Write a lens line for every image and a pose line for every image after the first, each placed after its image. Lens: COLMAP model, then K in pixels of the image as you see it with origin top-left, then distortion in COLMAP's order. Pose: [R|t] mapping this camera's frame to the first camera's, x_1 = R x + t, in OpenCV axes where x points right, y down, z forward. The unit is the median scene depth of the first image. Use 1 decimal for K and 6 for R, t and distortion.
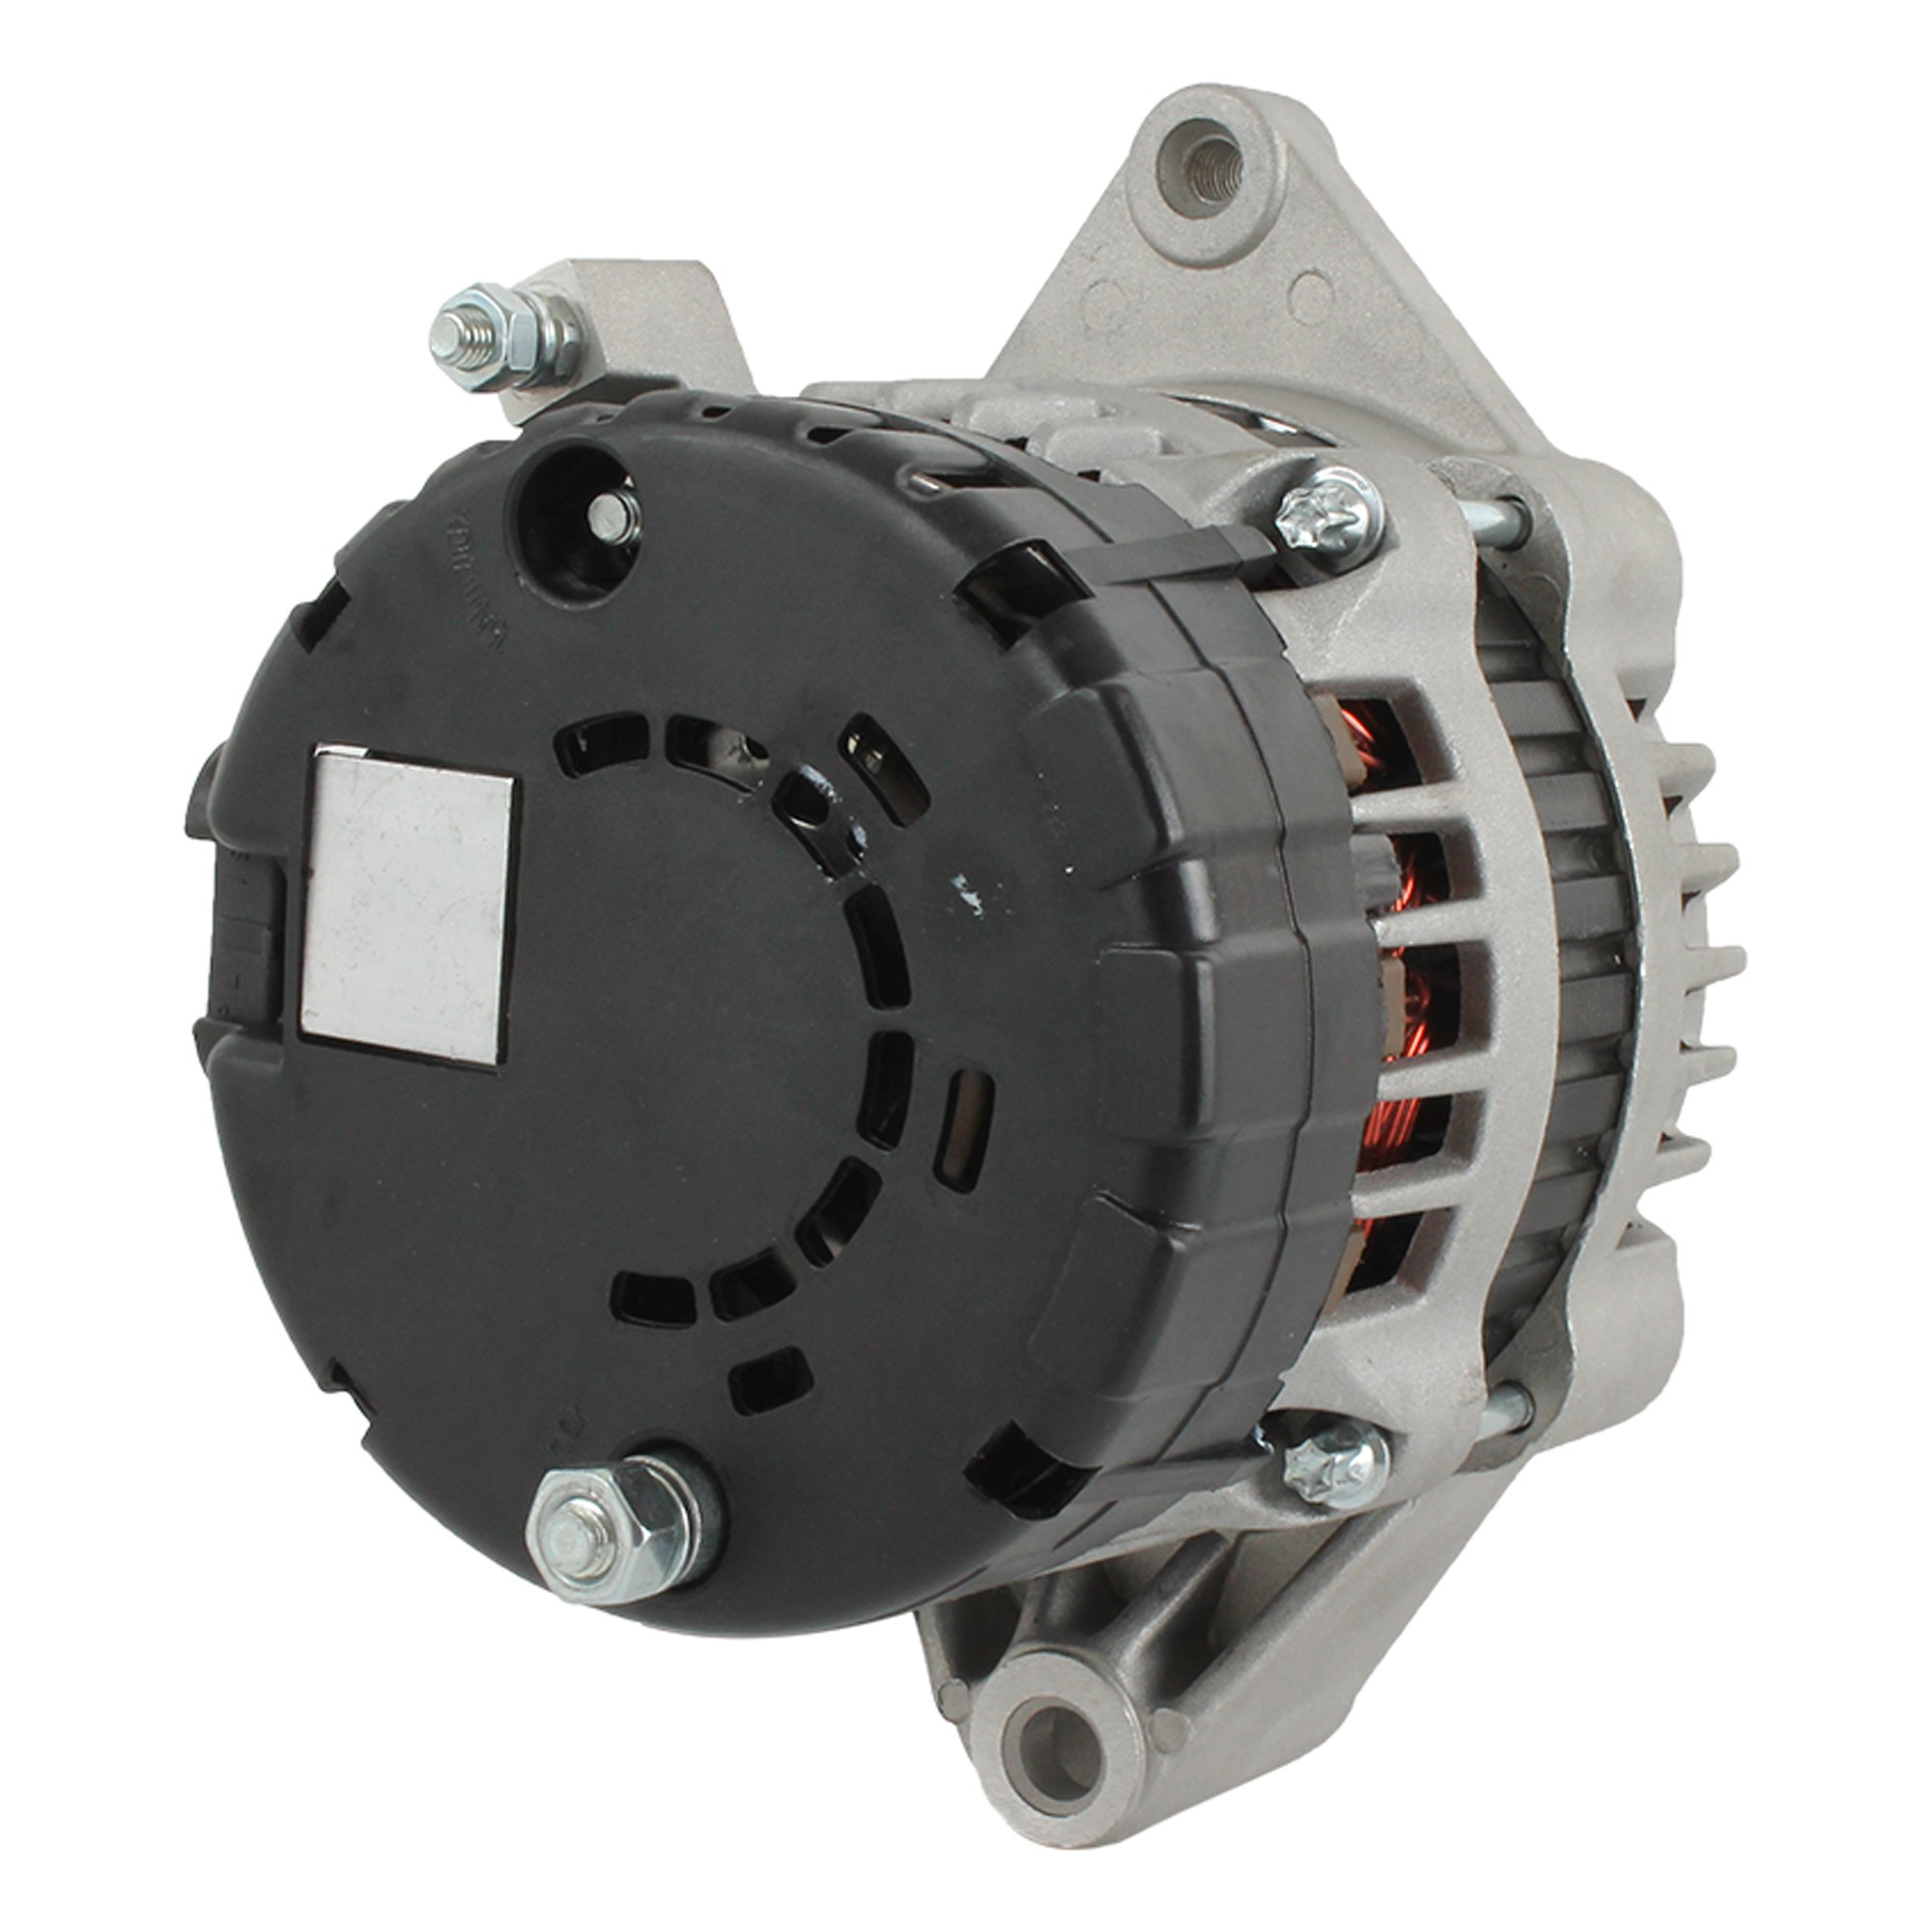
lens RADIAL K [[2084.2, 0, 966.0], [0, 2084.2, 966.0], [0, 0, 1]] dist [-0.016961, -0.008794]
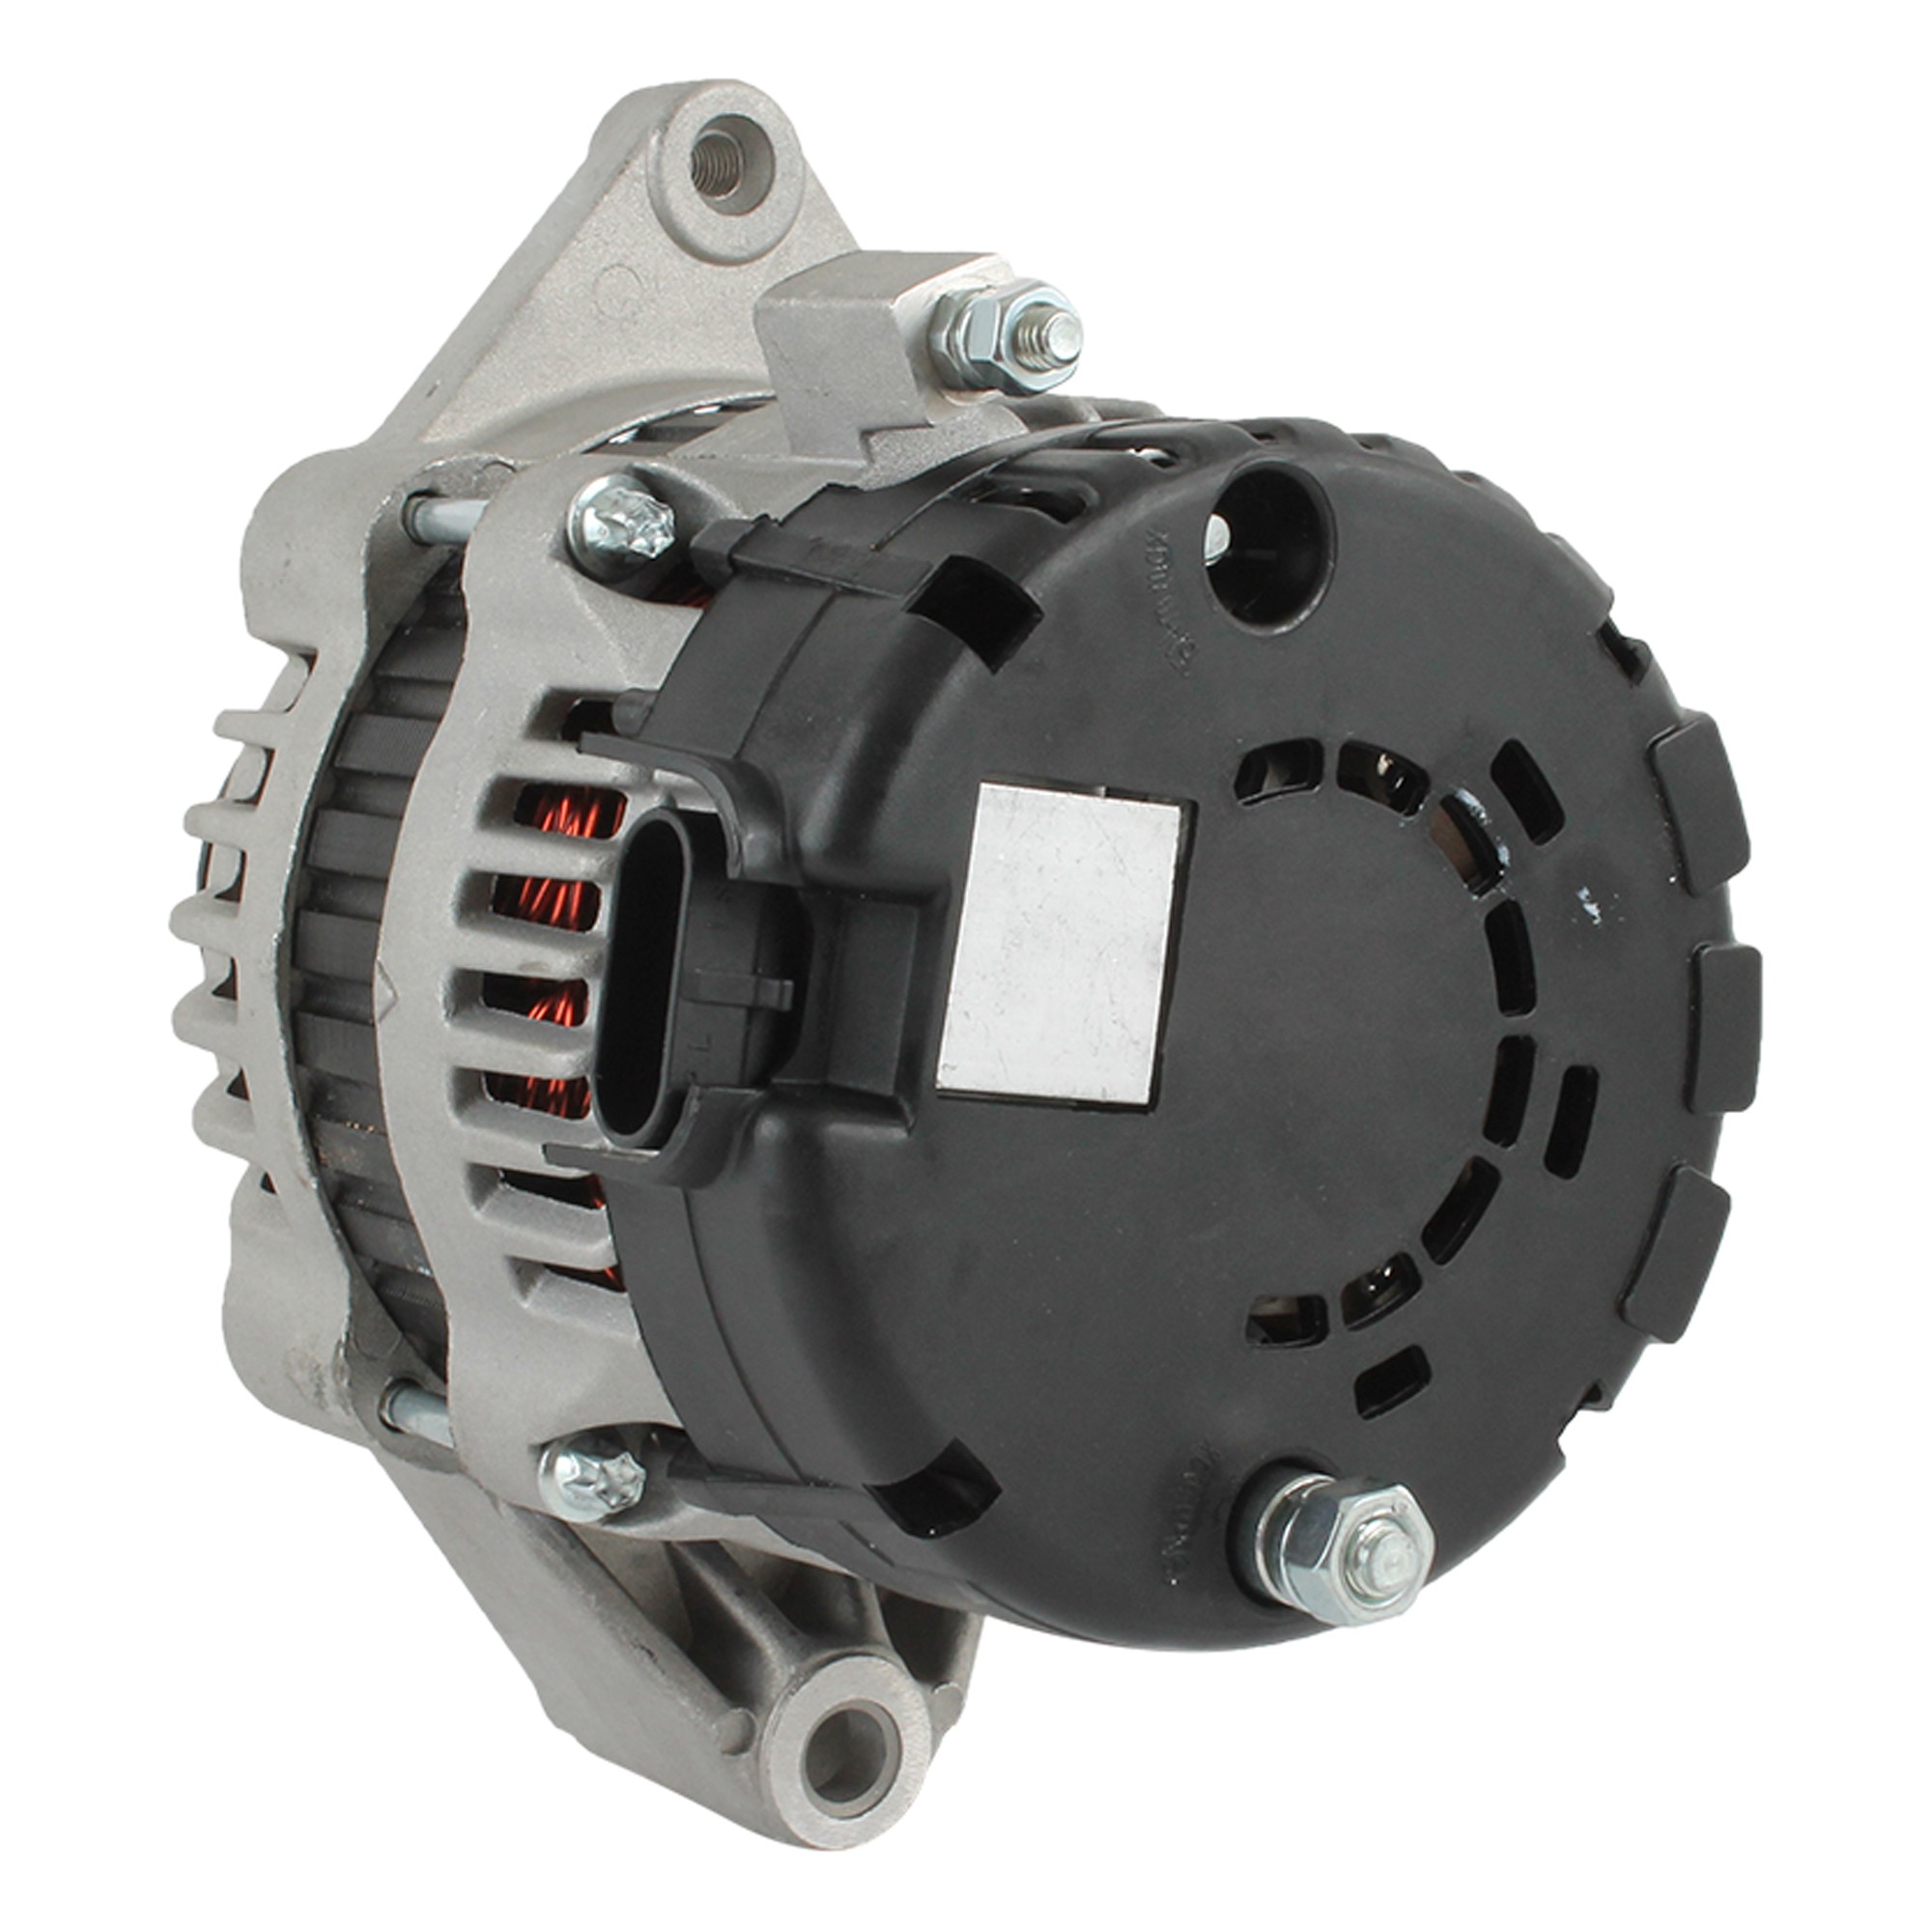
lens RADIAL K [[2082.7, 0, 966.0], [0, 2082.7, 966.0], [0, 0, 1]] dist [-0.012304, -0.009825]
pose [[0.856163, -0.059858, 0.513228, -0.804579], [0.055062, 0.998181, 0.024564, -0.045199], [-0.513764, 0.007228, 0.857901, 0.220824]]
